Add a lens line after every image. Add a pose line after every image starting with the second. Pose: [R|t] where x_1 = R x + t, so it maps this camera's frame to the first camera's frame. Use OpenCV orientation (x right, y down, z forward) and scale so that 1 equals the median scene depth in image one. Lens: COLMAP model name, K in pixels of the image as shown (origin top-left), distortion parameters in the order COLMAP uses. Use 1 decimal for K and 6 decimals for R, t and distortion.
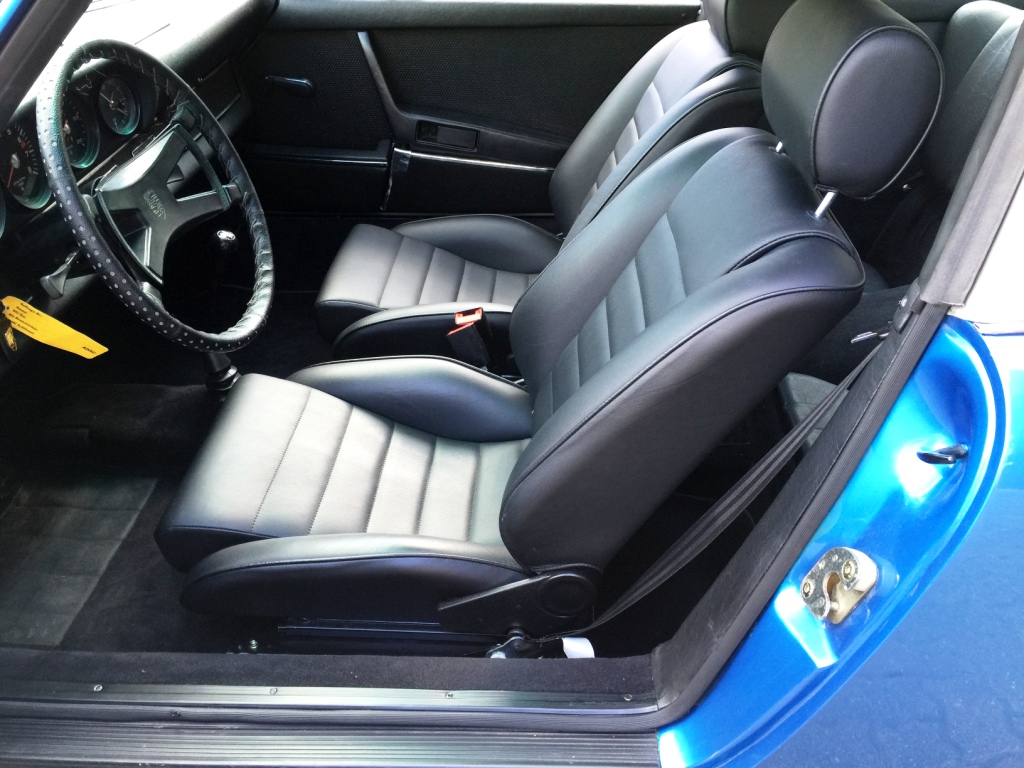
lens RADIAL K [[872.7, 0, 512.0], [0, 872.7, 384.0], [0, 0, 1]] dist [0.090039, -0.106171]
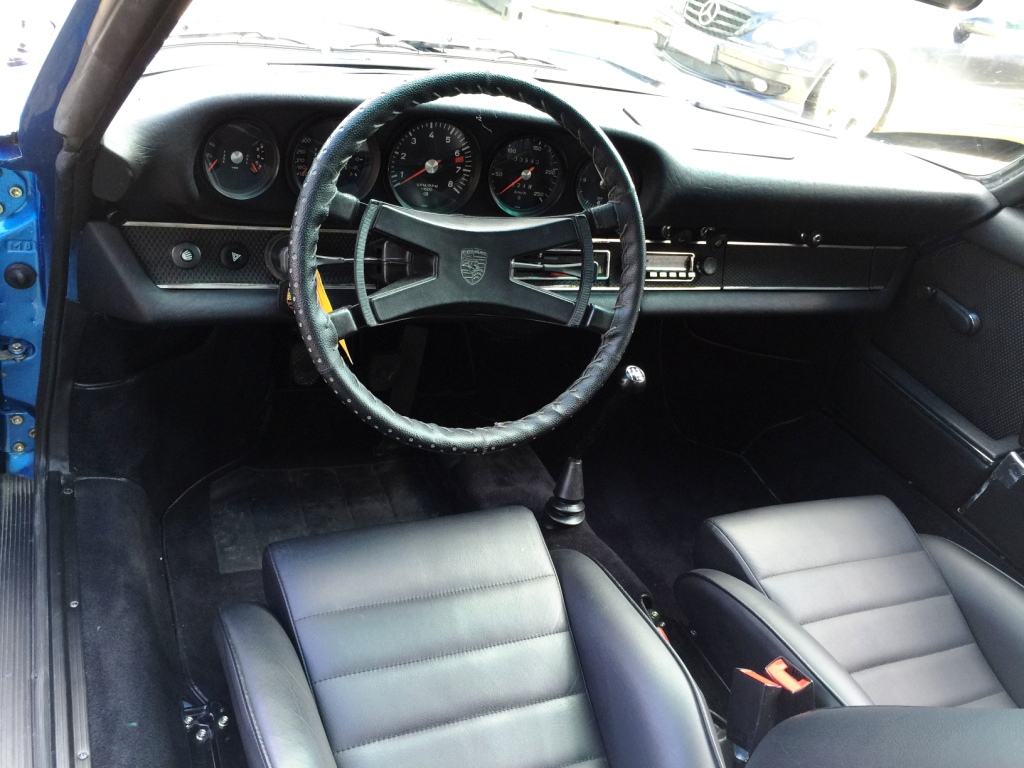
lens RADIAL K [[872.7, 0, 512.0], [0, 872.7, 384.0], [0, 0, 1]] dist [0.090039, -0.106171]
pose [[0.443794, 0.532628, -0.720662, 0.207992], [-0.660297, 0.738055, 0.138863, -0.188814], [0.605850, 0.414225, 0.679237, 0.358036]]
